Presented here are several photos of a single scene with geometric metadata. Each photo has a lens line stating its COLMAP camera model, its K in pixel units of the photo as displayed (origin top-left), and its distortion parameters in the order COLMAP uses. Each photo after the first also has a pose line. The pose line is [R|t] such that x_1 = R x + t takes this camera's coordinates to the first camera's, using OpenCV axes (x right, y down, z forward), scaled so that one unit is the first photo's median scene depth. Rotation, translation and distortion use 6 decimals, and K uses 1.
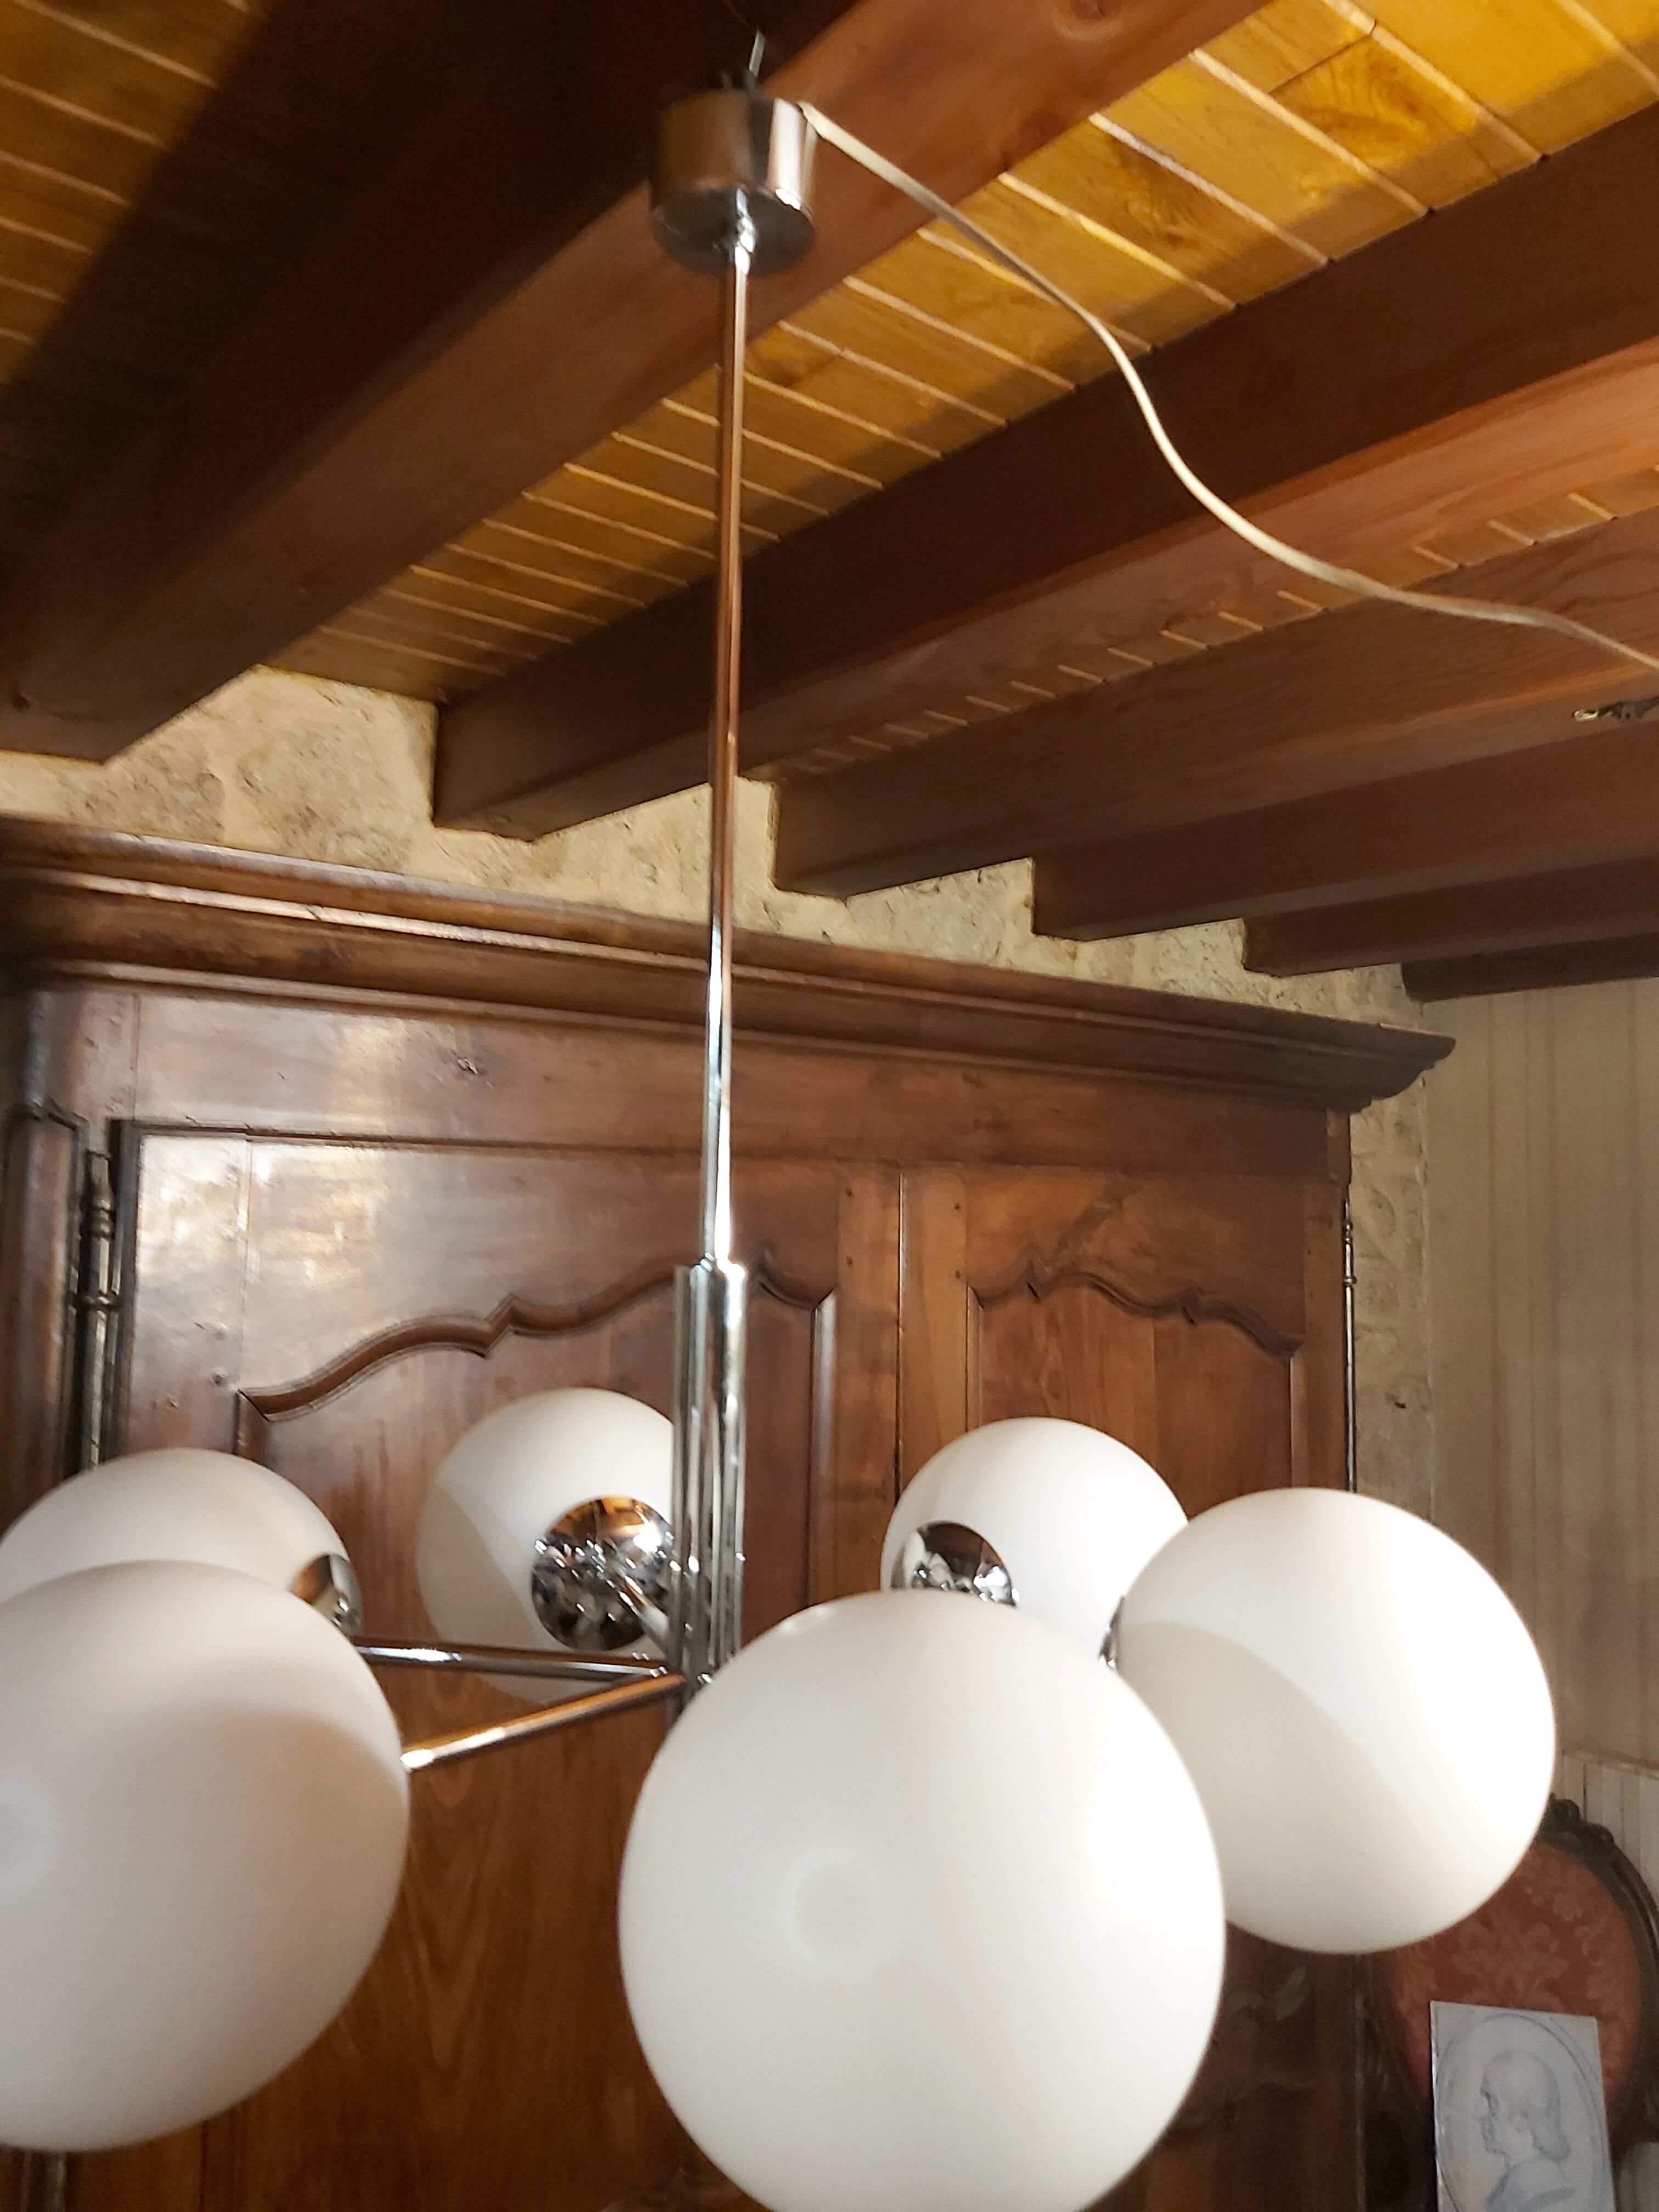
lens RADIAL K [[1701.4, 0, 826.1], [0, 1701.4, 1111.7], [0, 0, 1]] dist [0.062540, -0.126029]
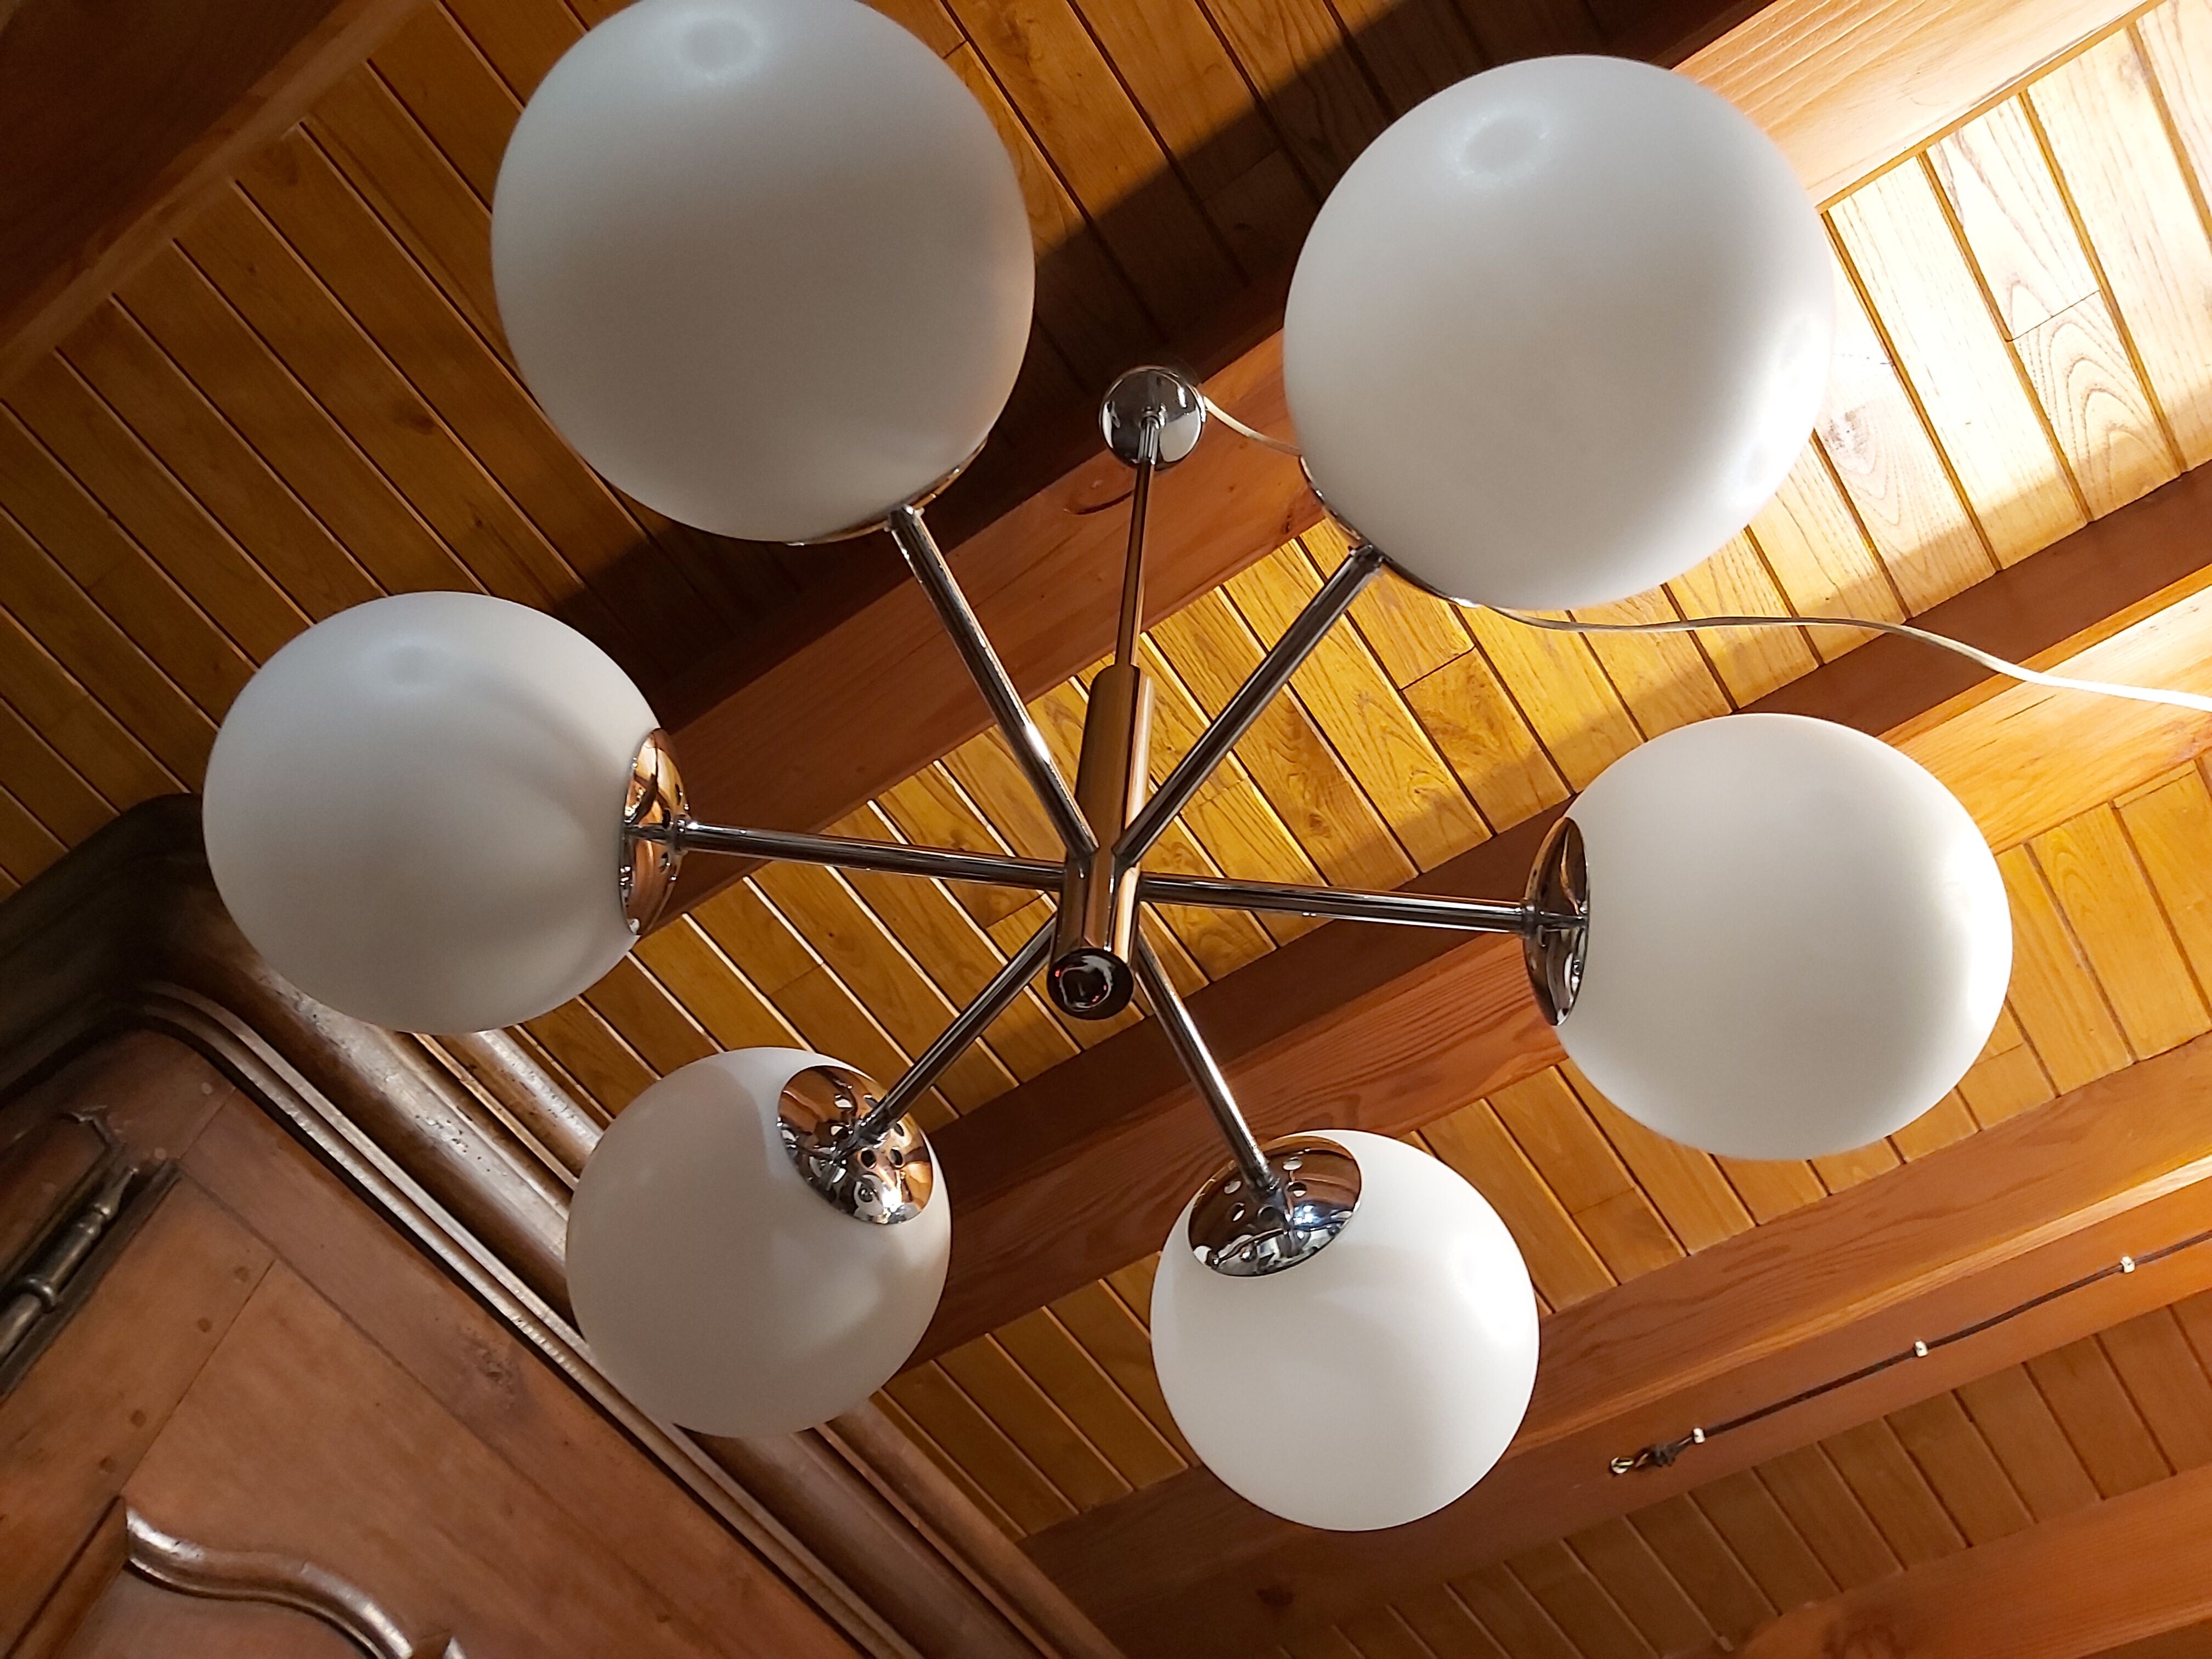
lens RADIAL K [[1715.7, 0, 1088.2], [0, 1715.7, 844.4], [0, 0, 1]] dist [0.072221, -0.139086]
pose [[0.959047, 0.265680, 0.098200, -0.086822], [-0.065928, 0.546553, -0.834825, 0.552299], [-0.275468, 0.794162, 0.541686, 0.253547]]
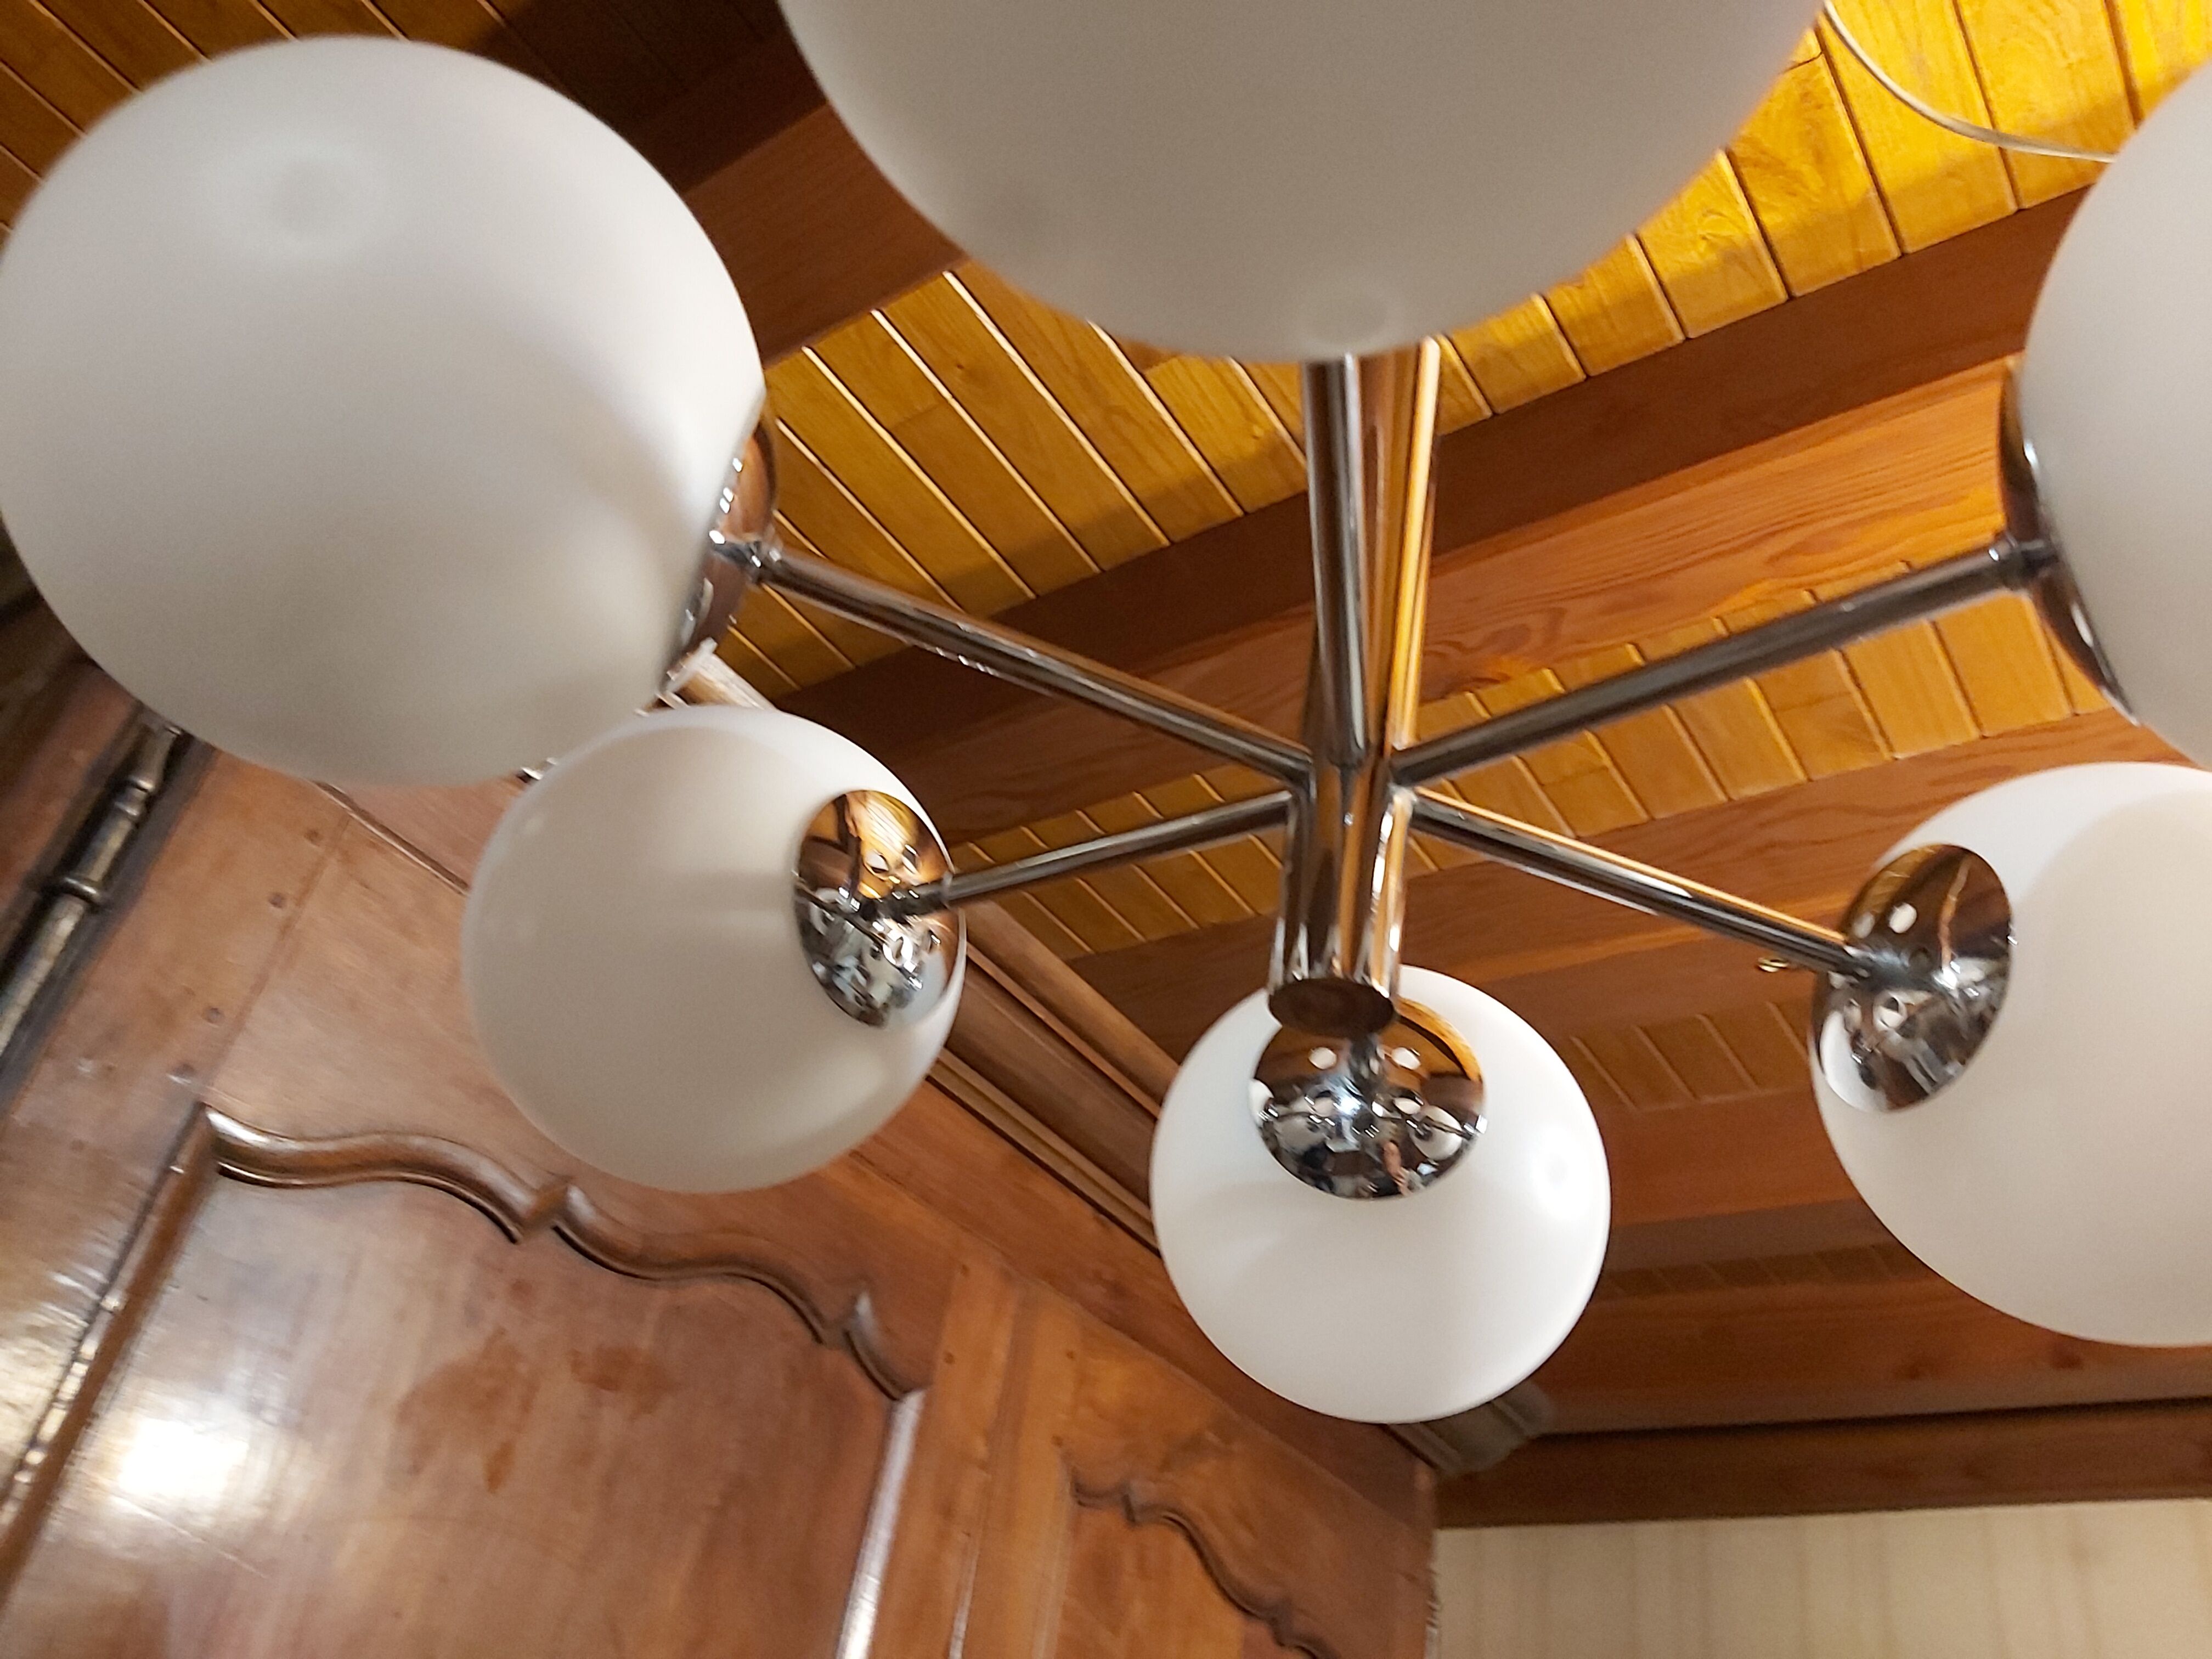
lens RADIAL K [[1704.1, 0, 1080.7], [0, 1704.1, 840.4], [0, 0, 1]] dist [0.062070, -0.155507]
pose [[0.952219, 0.268954, 0.144716, -0.127129], [-0.157830, 0.838991, -0.520753, 0.347535], [-0.261475, 0.473031, 0.841352, 0.266965]]
